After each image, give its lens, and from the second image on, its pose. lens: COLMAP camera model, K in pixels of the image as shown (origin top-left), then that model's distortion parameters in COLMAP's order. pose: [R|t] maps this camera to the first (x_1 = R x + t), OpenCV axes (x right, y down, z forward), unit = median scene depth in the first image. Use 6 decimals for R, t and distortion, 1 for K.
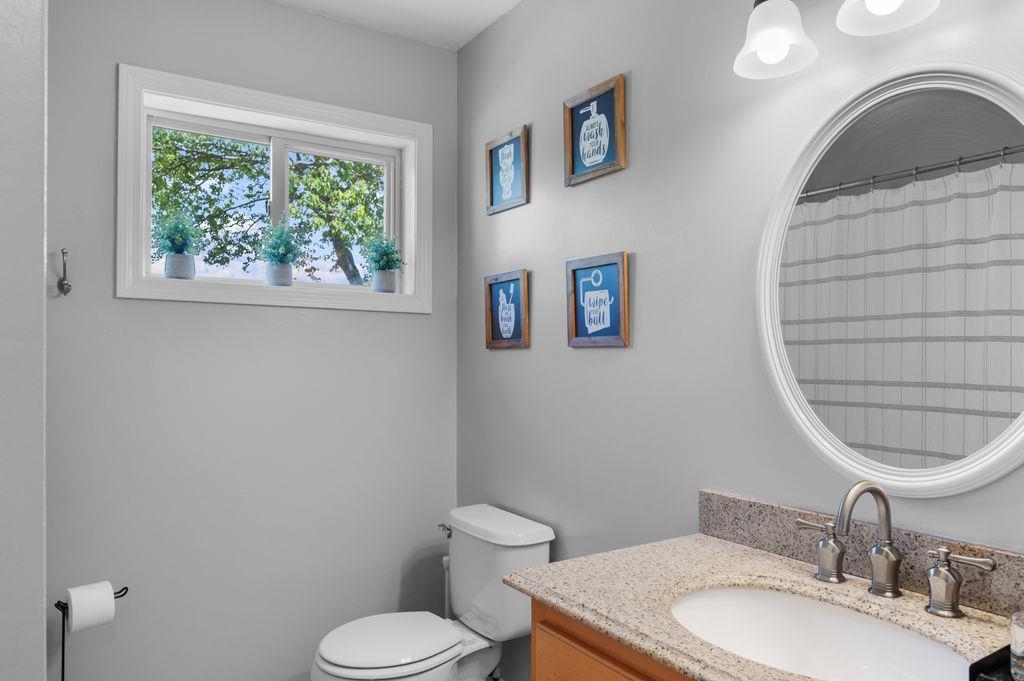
lens RADIAL K [[688.2, 0, 511.1], [0, 688.2, 342.7], [0, 0, 1]] dist [0.006228, 0.000601]
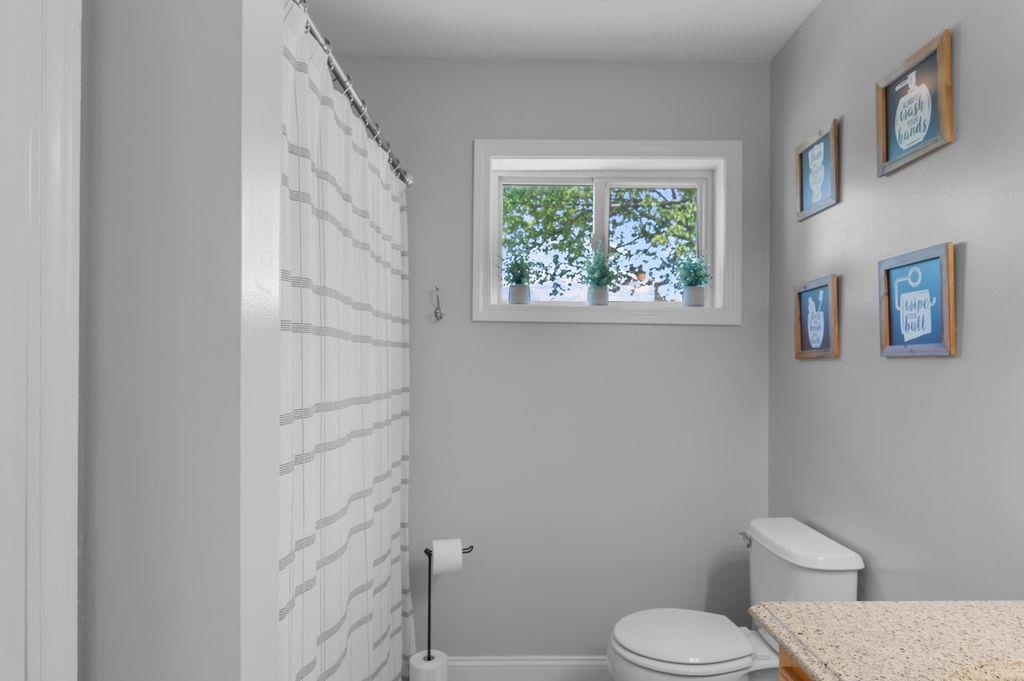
lens RADIAL K [[588.8, 0, 524.1], [0, 588.8, 360.7], [0, 0, 1]] dist [0.003925, -0.002287]
pose [[0.848781, -0.003178, -0.528735, 0.090968], [0.008855, 0.999927, 0.008204, 0.000593], [0.528670, -0.011646, 0.848747, 0.104242]]
